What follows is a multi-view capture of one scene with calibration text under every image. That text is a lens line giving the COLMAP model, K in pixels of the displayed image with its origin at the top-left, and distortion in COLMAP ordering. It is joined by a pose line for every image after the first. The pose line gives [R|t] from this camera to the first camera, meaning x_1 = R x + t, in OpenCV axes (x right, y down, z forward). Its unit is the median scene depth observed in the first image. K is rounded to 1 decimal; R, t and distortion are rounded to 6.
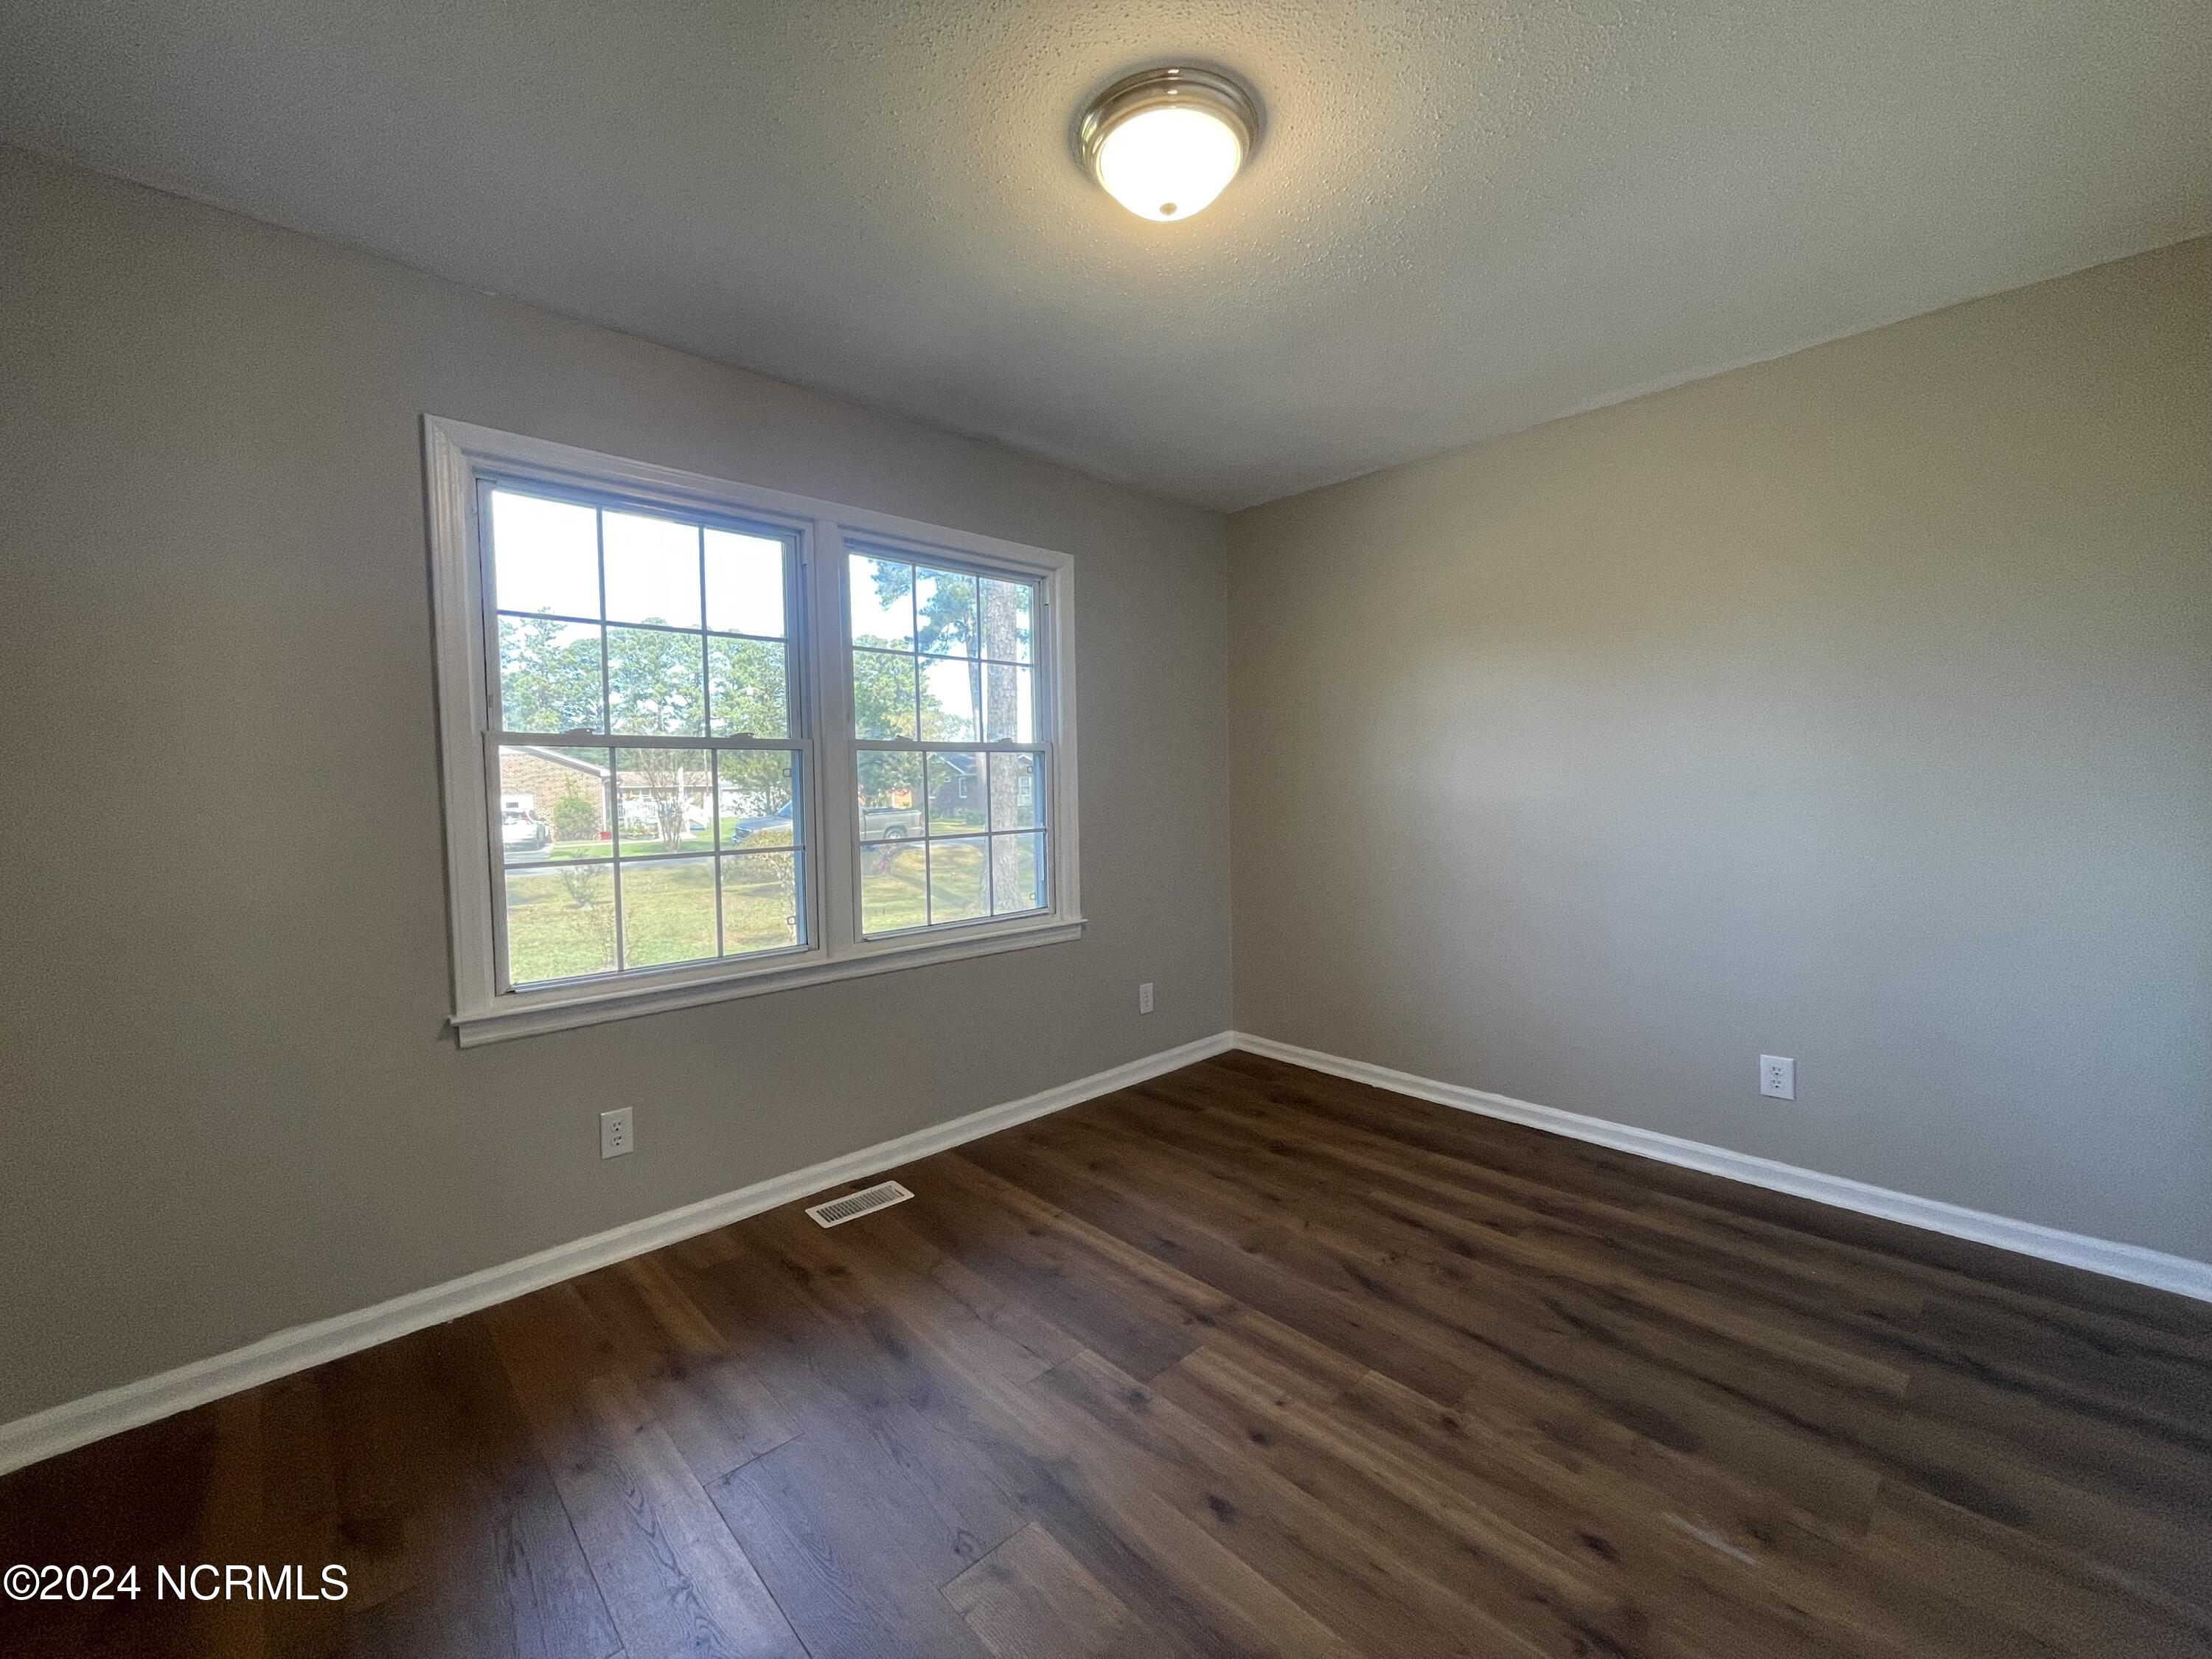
lens RADIAL K [[877.3, 0, 1106.0], [0, 877.3, 829.5], [0, 0, 1]] dist [-0.011959, 0.000037]
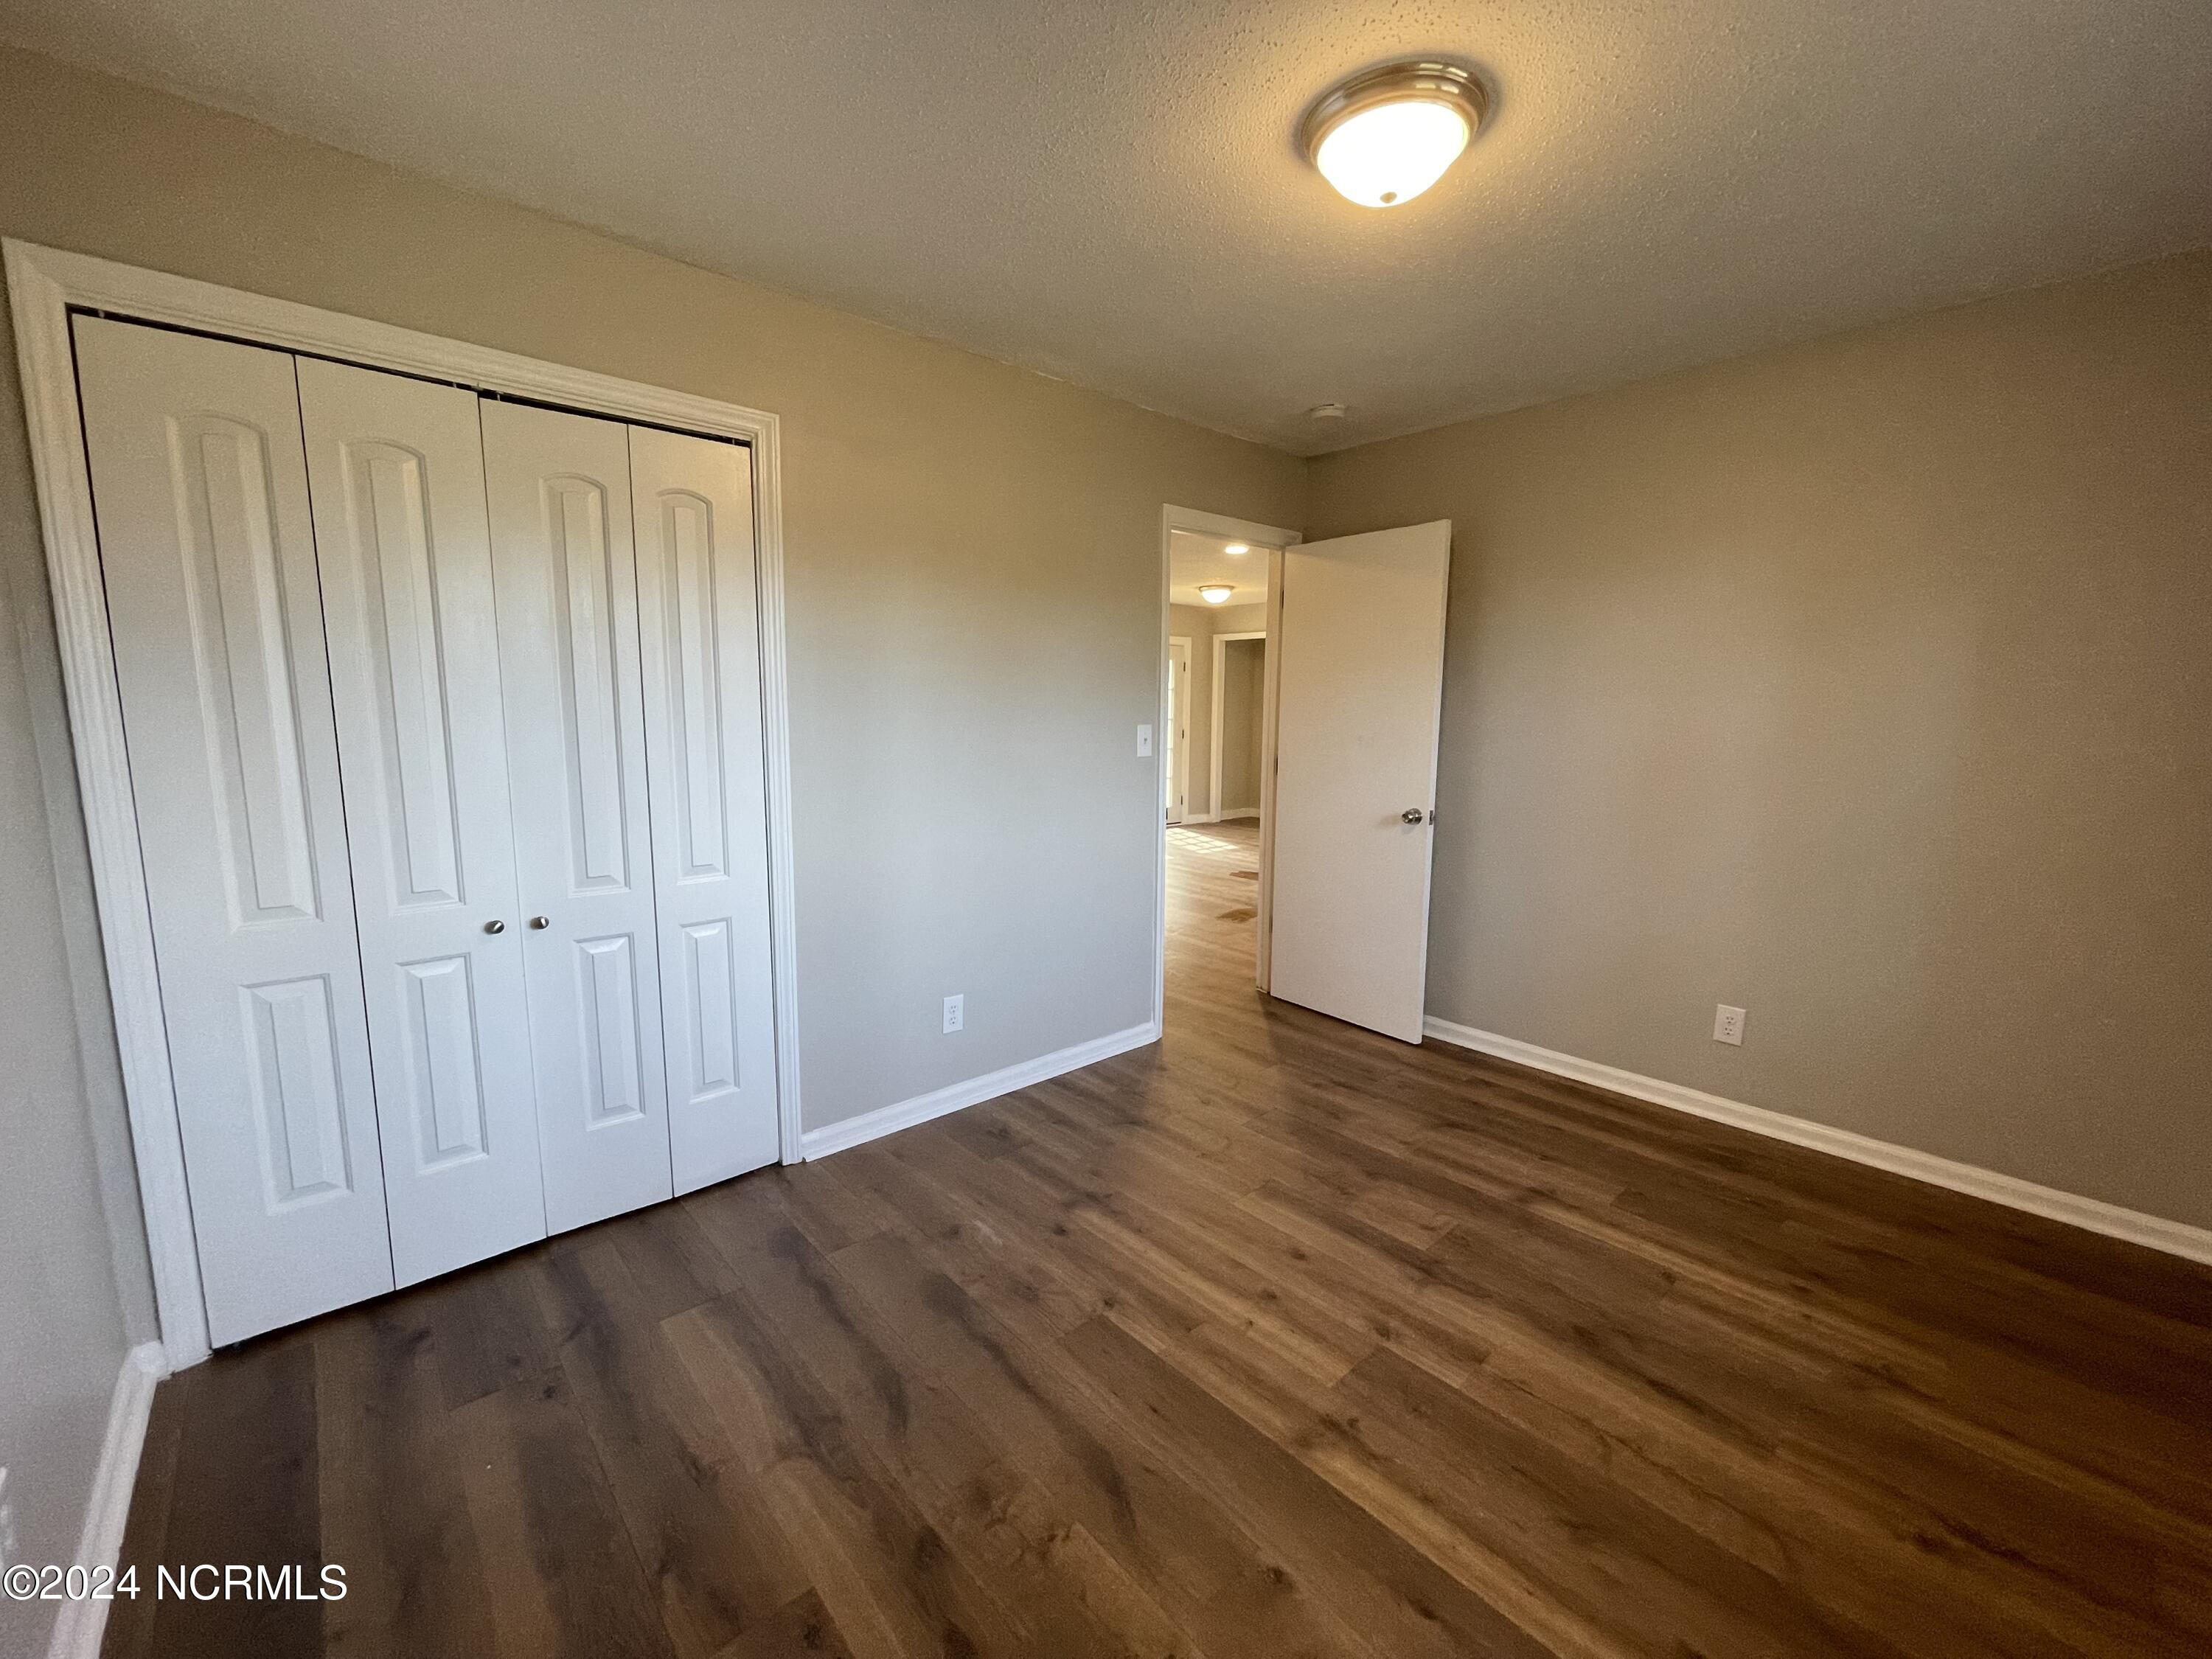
lens RADIAL K [[877.3, 0, 1106.0], [0, 877.3, 829.5], [0, 0, 1]] dist [-0.011959, 0.000037]
pose [[-0.999440, 0.008268, 0.032420, 0.328384], [0.014342, 0.981313, 0.191881, -0.165369], [-0.030228, 0.192238, -0.980883, 1.891232]]
